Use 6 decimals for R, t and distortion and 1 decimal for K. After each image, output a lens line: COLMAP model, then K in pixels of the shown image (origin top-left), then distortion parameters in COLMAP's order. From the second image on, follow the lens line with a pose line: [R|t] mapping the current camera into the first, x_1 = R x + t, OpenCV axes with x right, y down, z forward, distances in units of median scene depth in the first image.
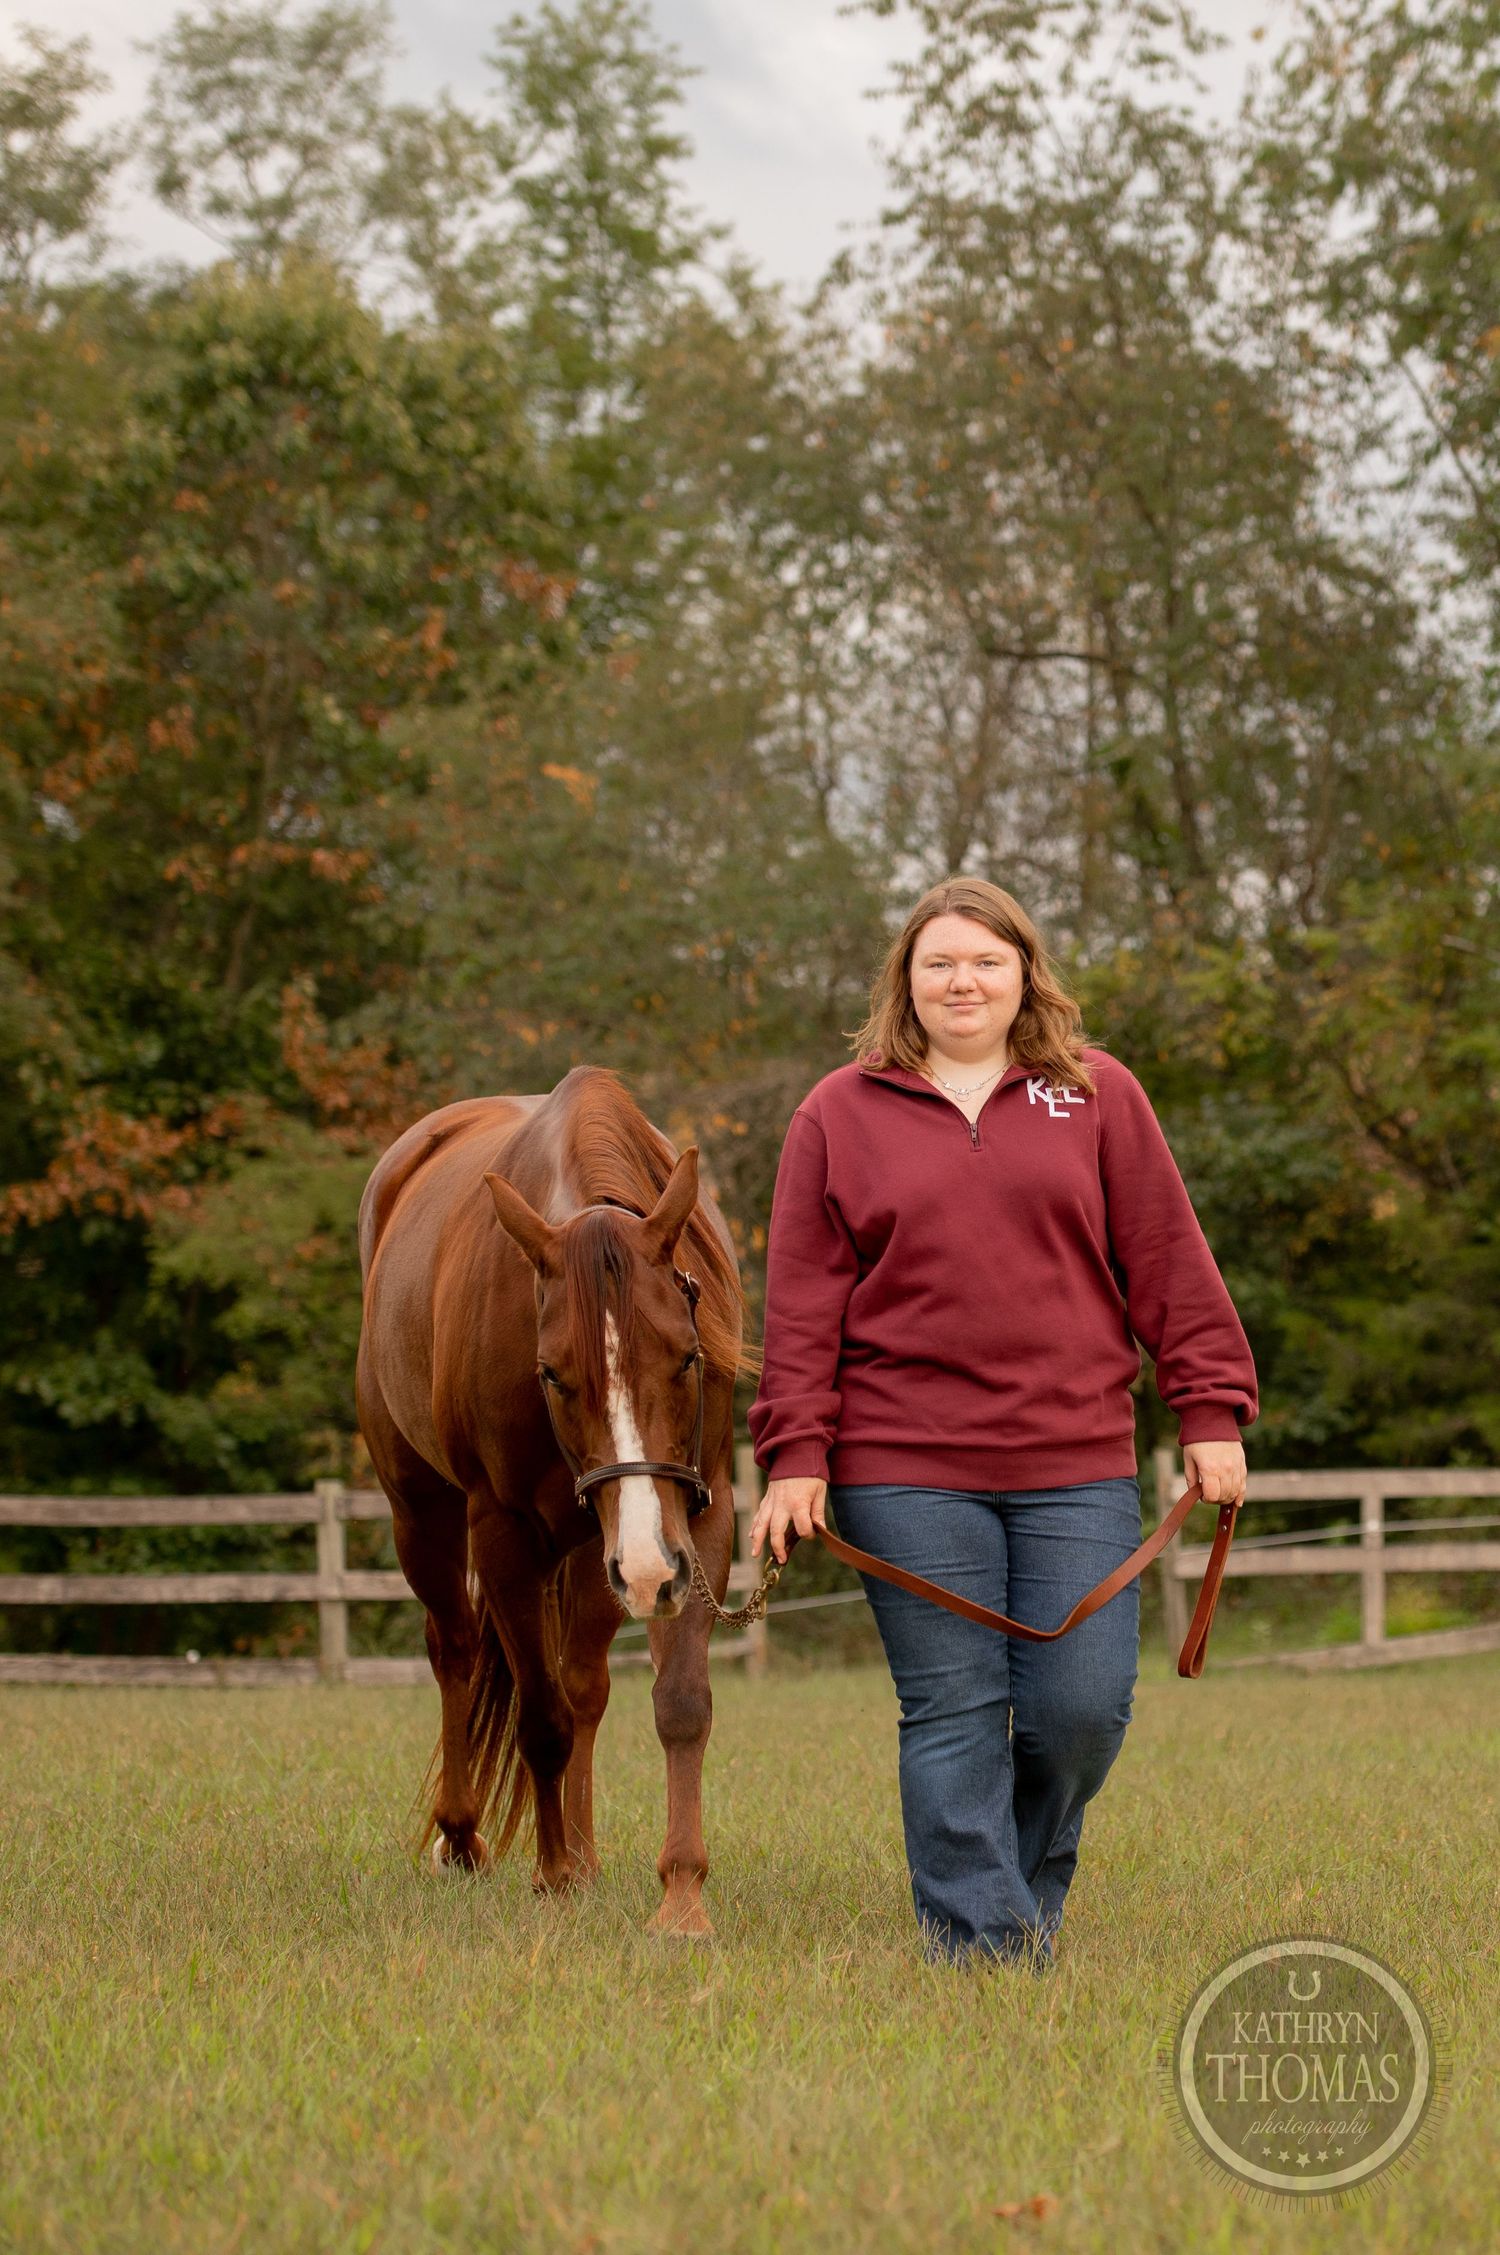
lens RADIAL K [[4702.1, 0, 757.4], [0, 4702.1, 1126.8], [0, 0, 1]] dist [-0.070900, 0.000000]
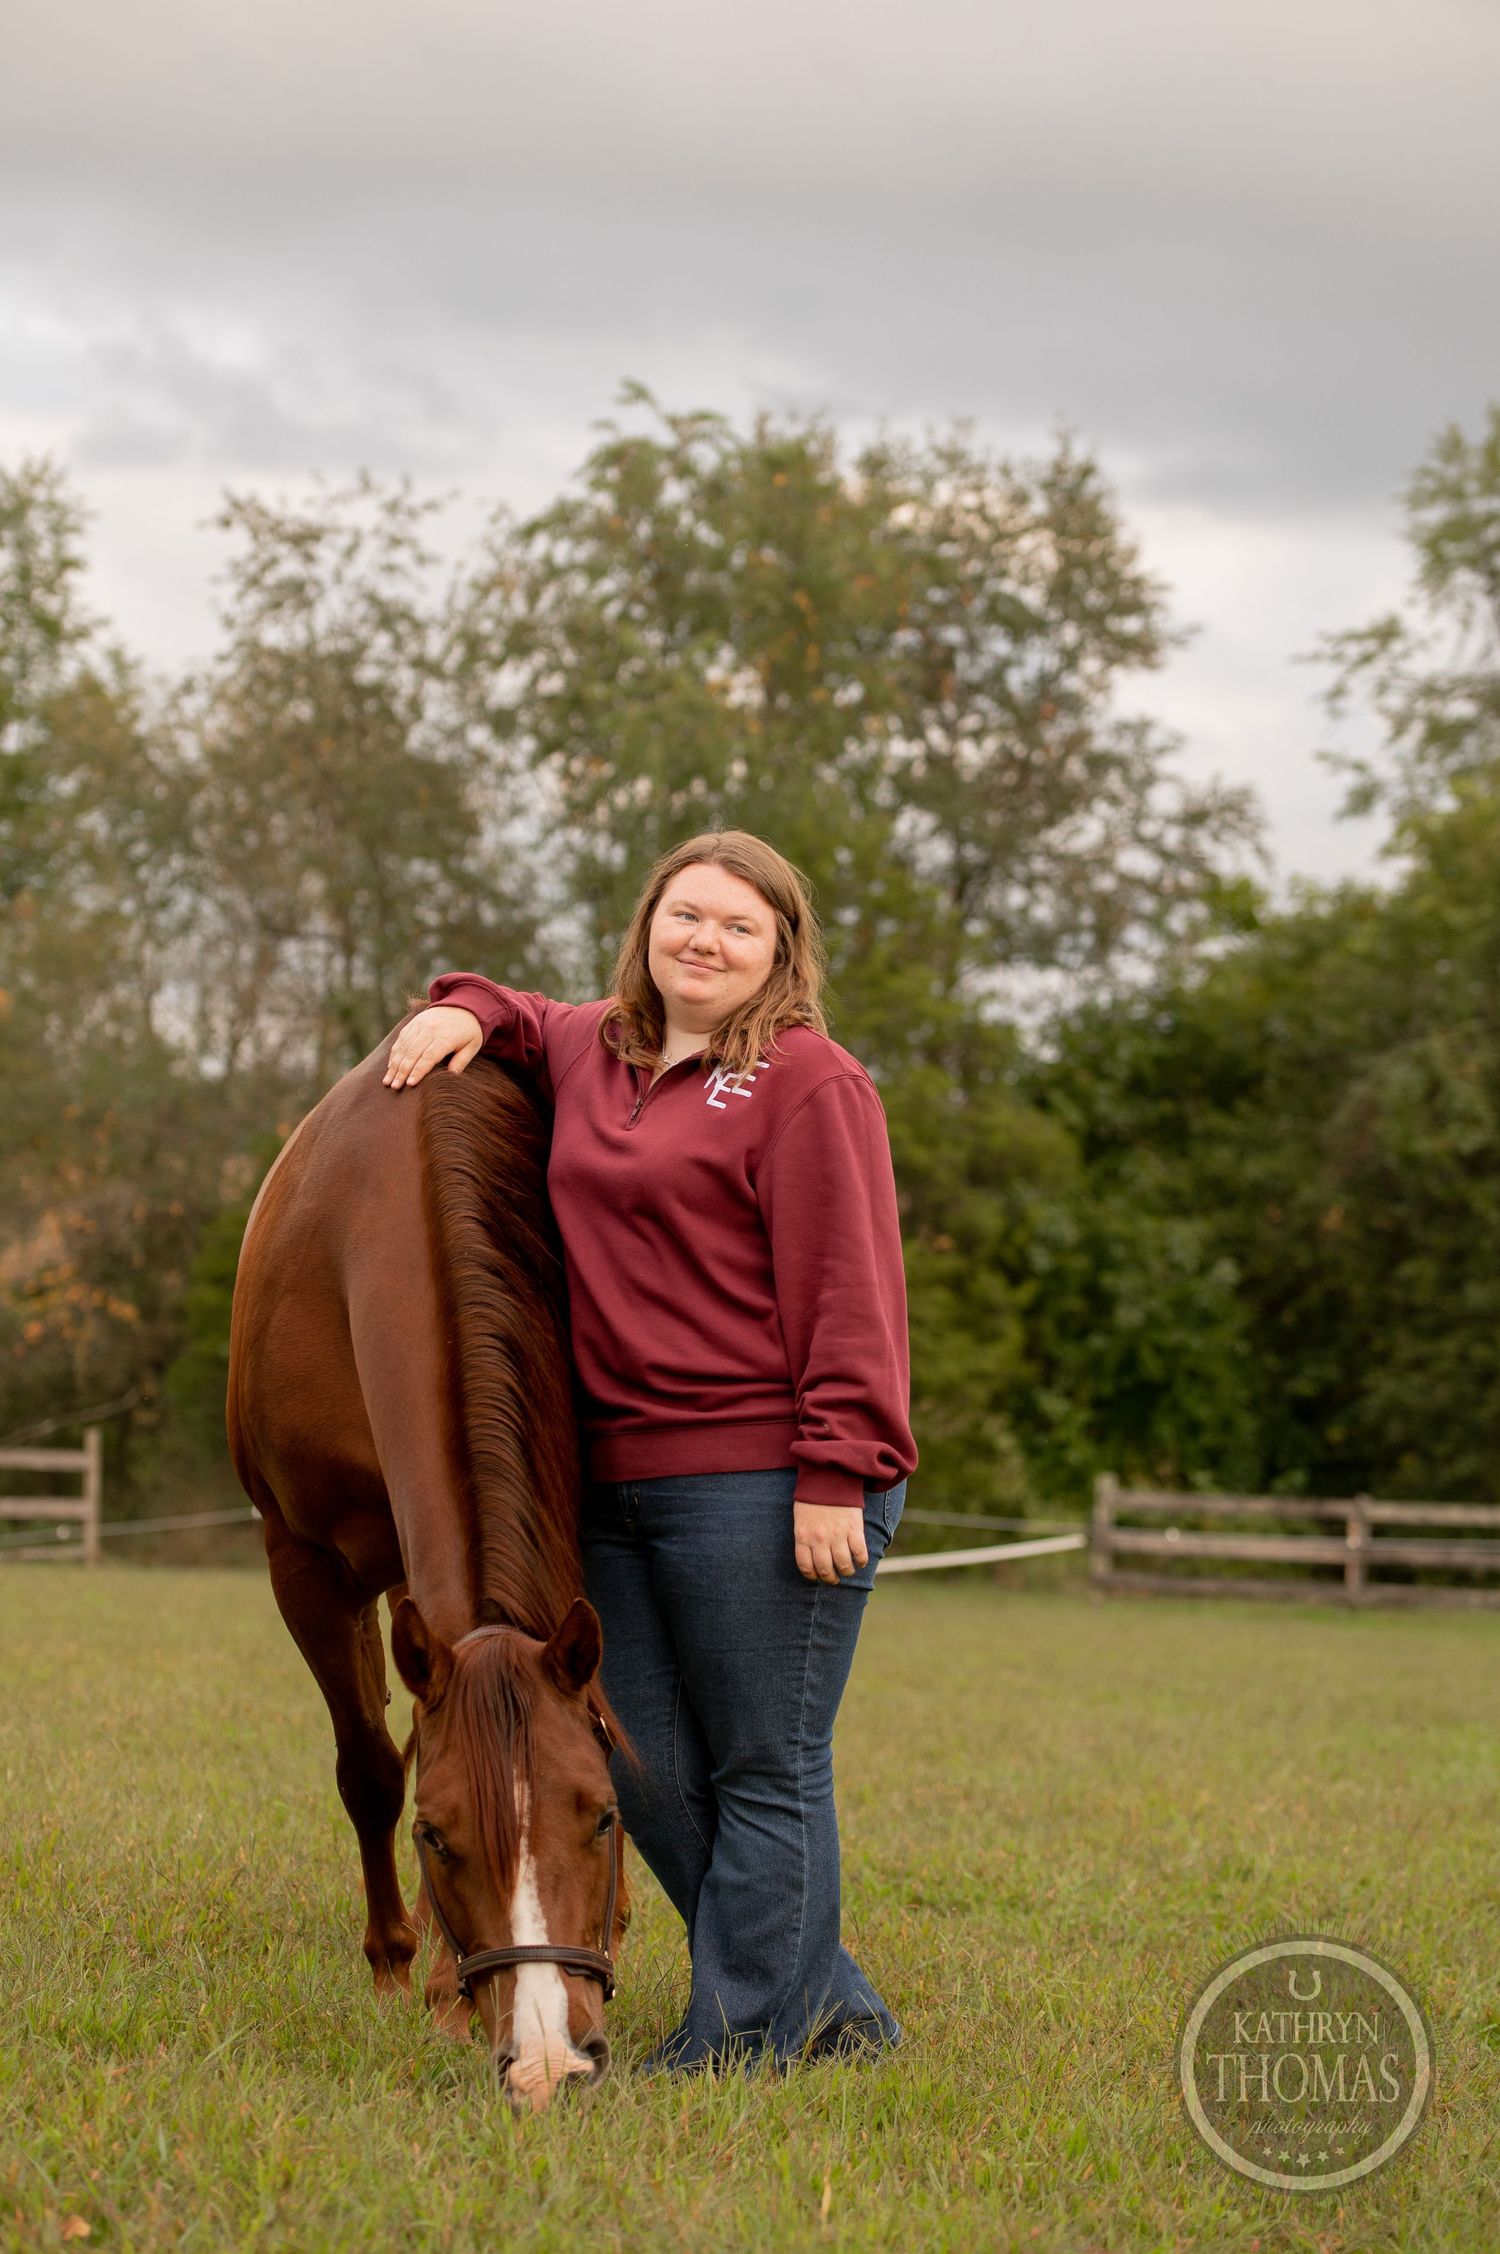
lens RADIAL K [[4539.6, 0, 749.0], [0, 4539.6, 1144.0], [0, 0, 1]] dist [-0.109445, 0.000000]
pose [[0.984663, 0.059640, 0.163957, -0.036253], [-0.059927, 0.998198, -0.003201, -0.035136], [-0.163852, -0.006674, 0.986462, -0.525811]]
